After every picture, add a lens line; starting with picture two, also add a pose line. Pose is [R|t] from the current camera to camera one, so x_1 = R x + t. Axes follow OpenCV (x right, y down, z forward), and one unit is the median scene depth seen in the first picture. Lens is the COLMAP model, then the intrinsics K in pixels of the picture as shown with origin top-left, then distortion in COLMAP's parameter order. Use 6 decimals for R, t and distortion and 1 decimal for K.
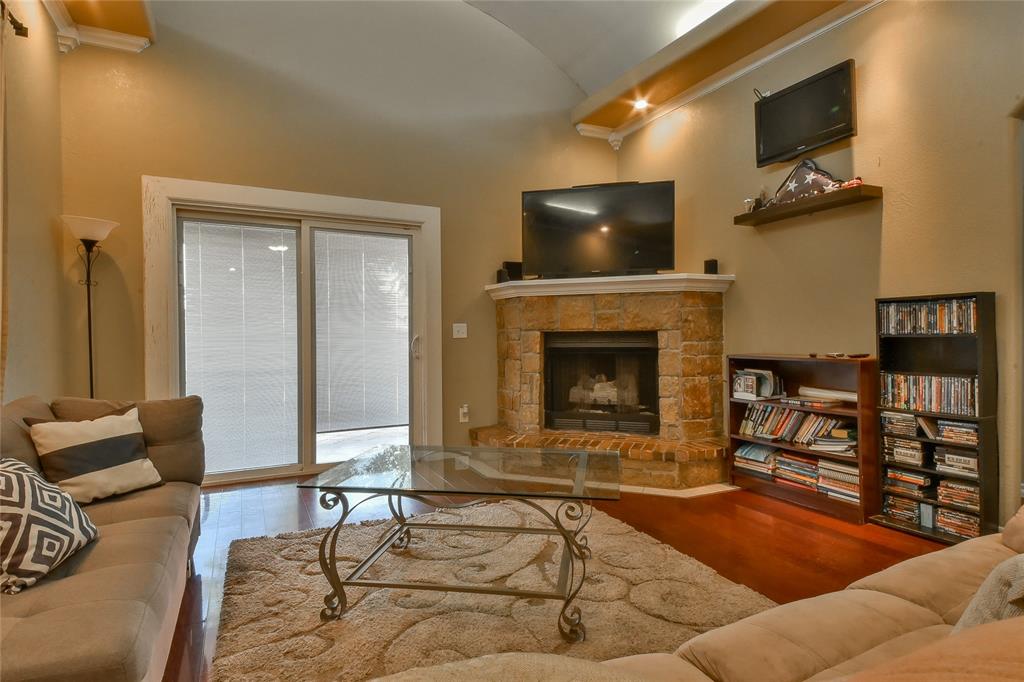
lens RADIAL K [[560.7, 0, 508.5], [0, 560.7, 337.6], [0, 0, 1]] dist [0.057376, -0.007489]
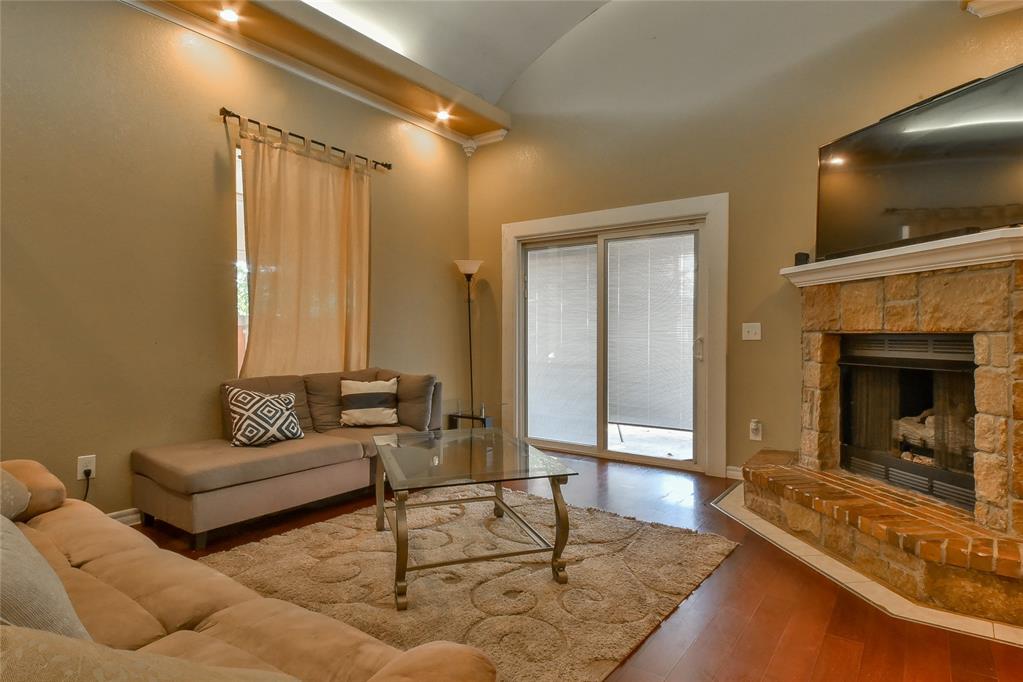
lens RADIAL K [[560.1, 0, 508.4], [0, 560.1, 344.7], [0, 0, 1]] dist [0.057376, -0.007489]
pose [[0.473940, 0.024239, -0.880224, 0.548406], [-0.010012, 0.999705, 0.022139, -0.008839], [0.880500, -0.001680, 0.474042, 0.298729]]
